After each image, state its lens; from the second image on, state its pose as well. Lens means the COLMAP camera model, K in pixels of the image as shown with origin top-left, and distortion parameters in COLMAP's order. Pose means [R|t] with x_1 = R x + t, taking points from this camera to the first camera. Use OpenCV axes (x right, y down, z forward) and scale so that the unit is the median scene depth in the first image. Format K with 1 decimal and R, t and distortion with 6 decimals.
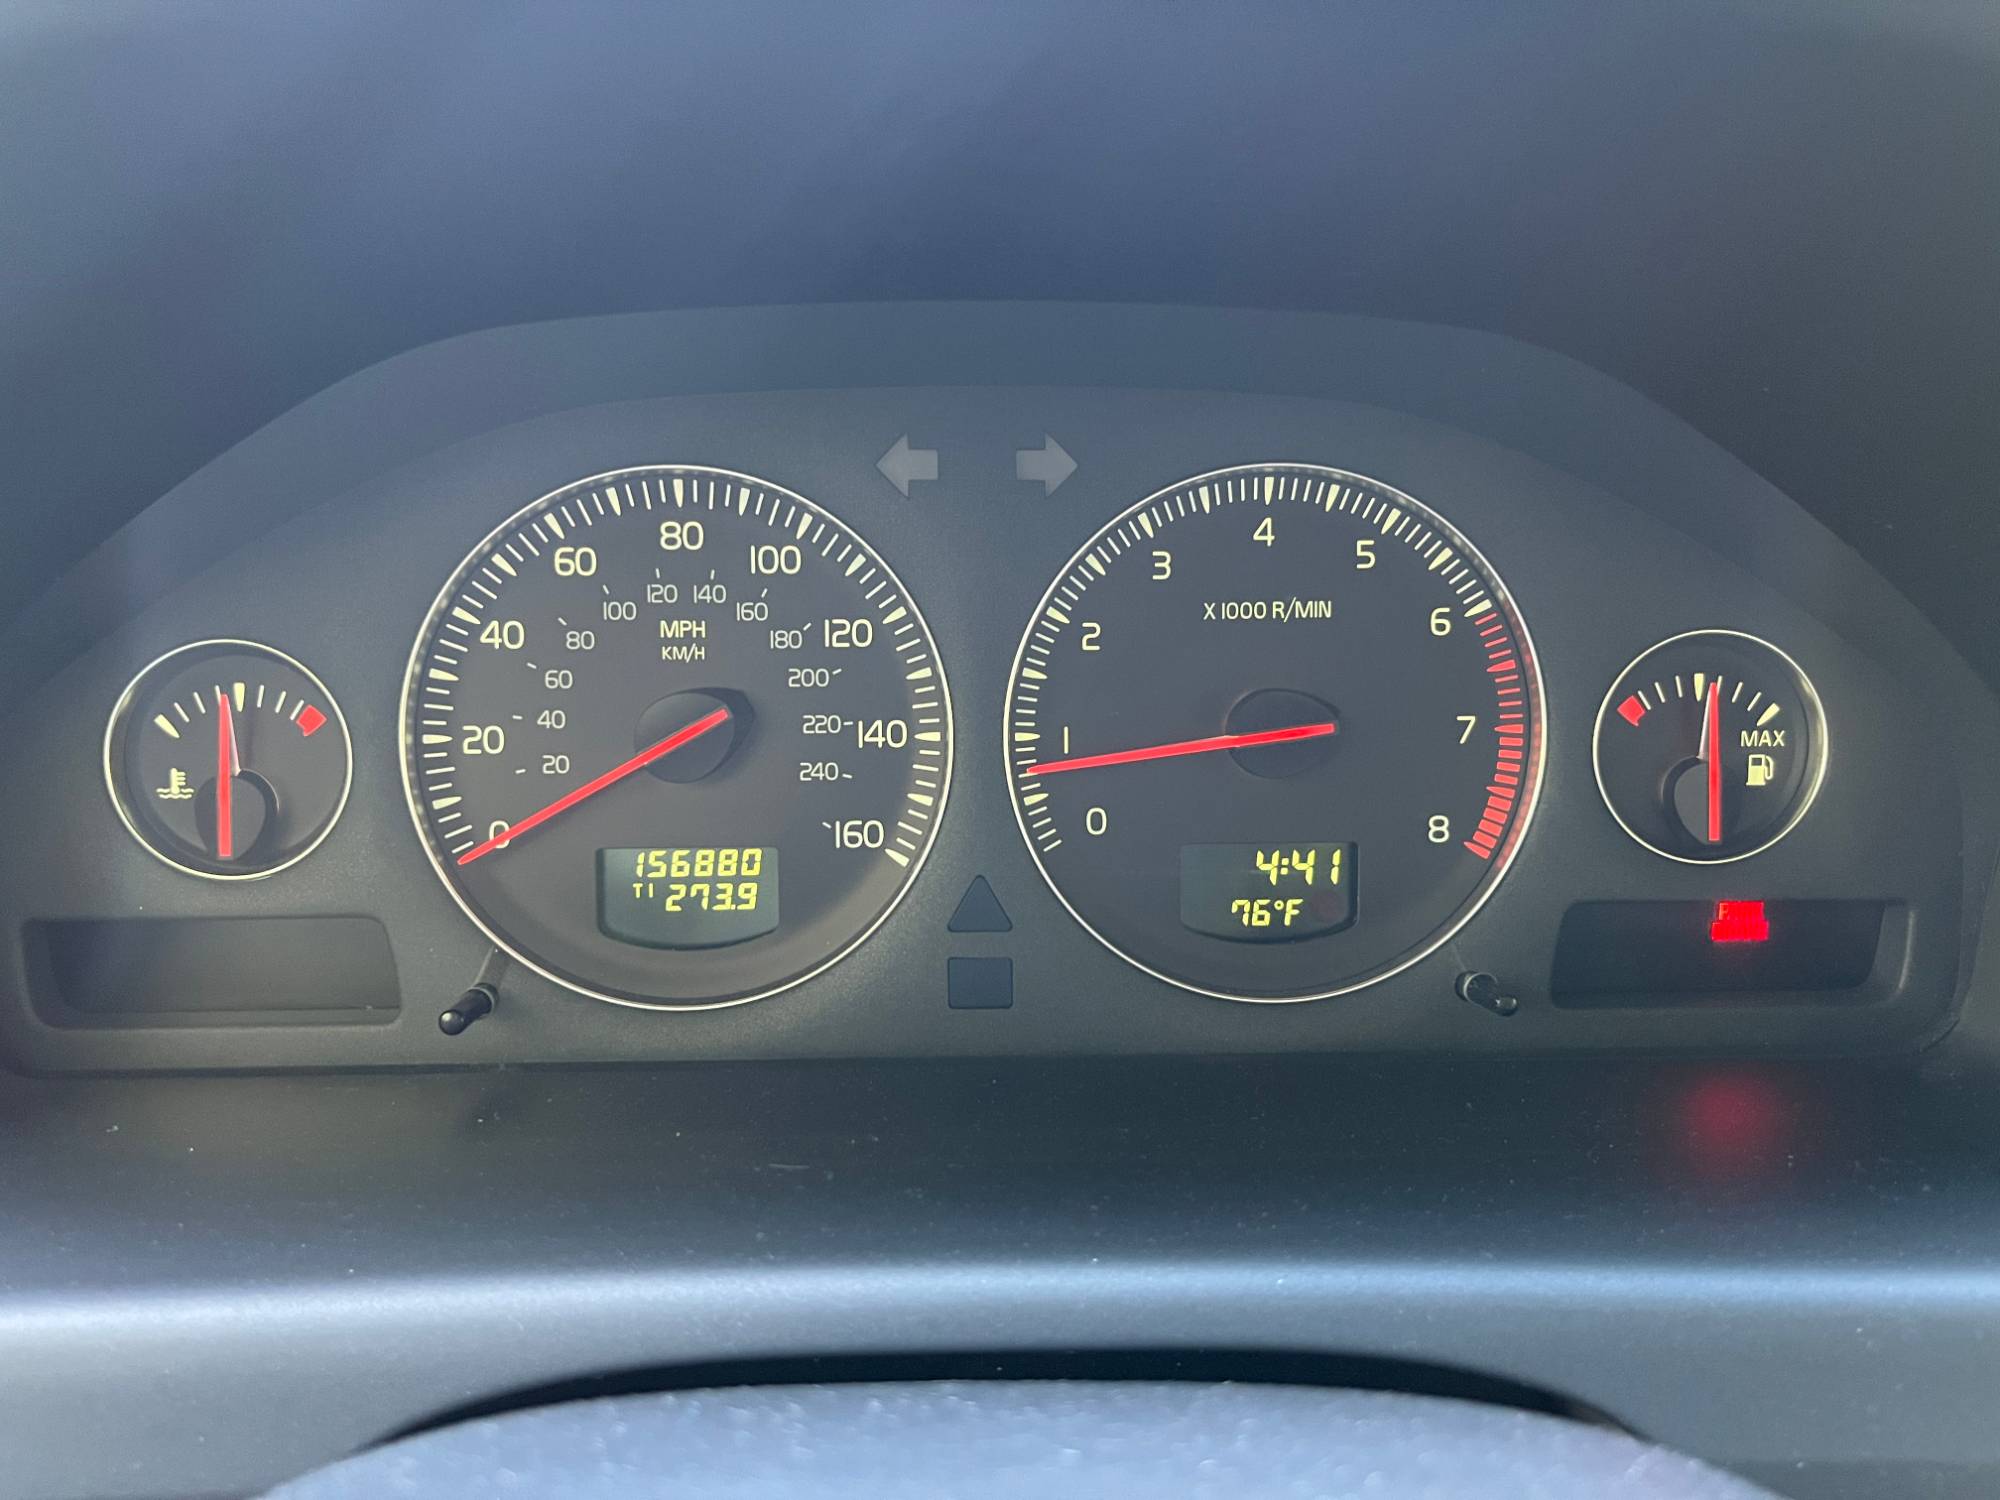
lens RADIAL K [[1531.6, 0, 993.7], [0, 1531.6, 752.3], [0, 0, 1]] dist [0.023432, -0.030067]
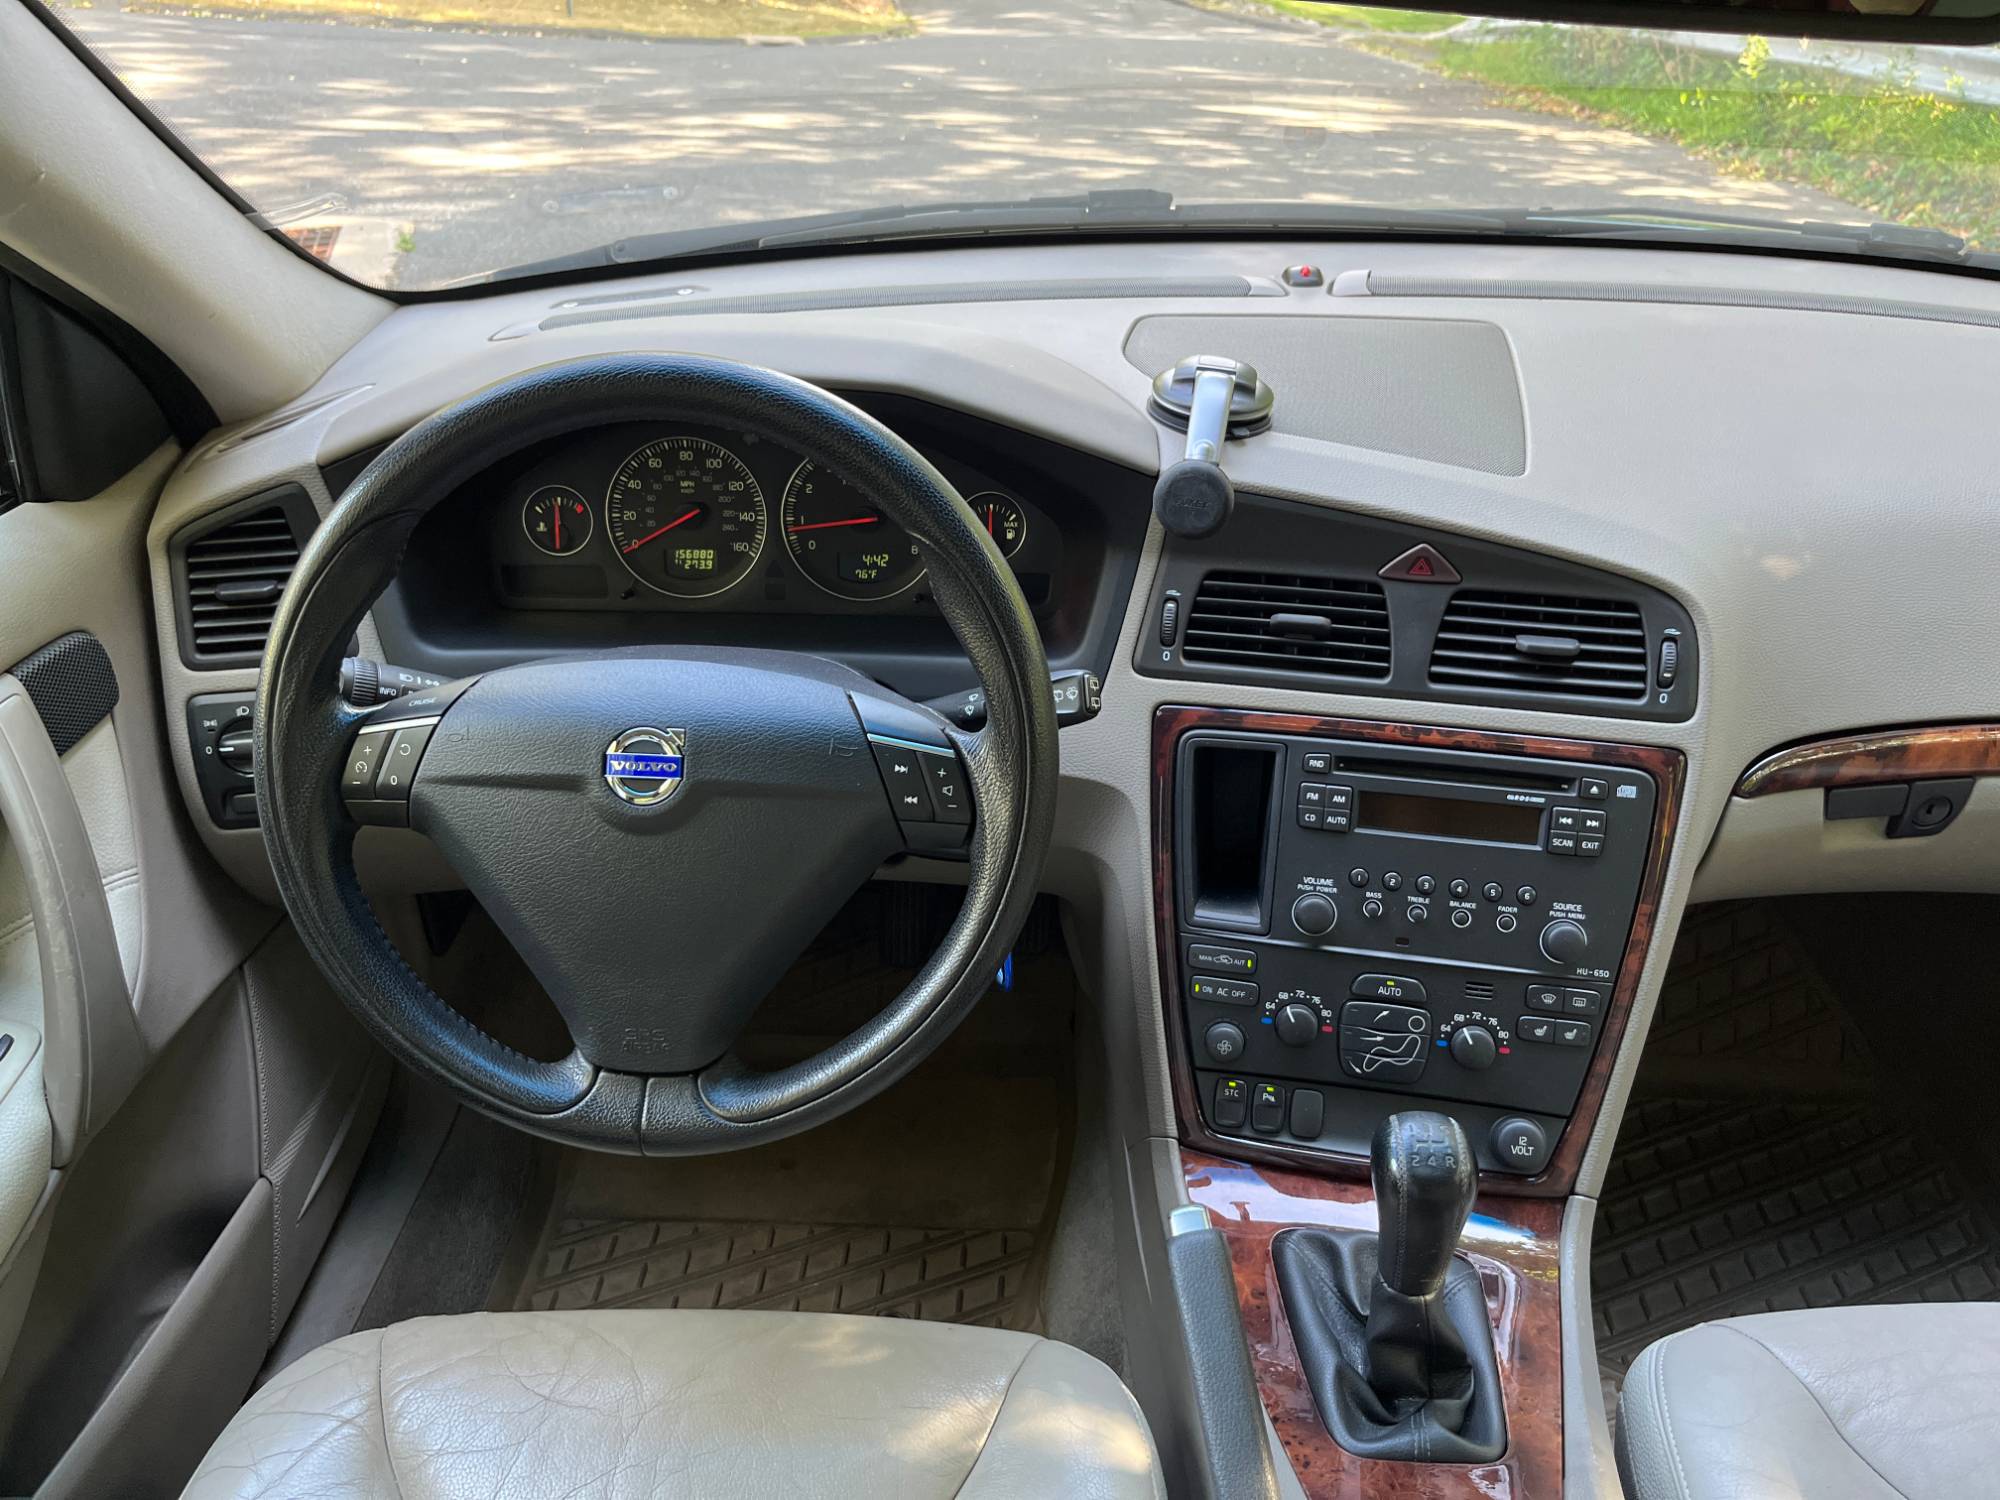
lens RADIAL K [[1512.4, 0, 1002.0], [0, 1512.4, 743.7], [0, 0, 1]] dist [-0.005033, -0.001360]
pose [[0.997043, 0.036852, -0.067433, 0.720573], [-0.021920, 0.977441, 0.210067, -0.232258], [0.073653, -0.207967, 0.975359, -2.268568]]
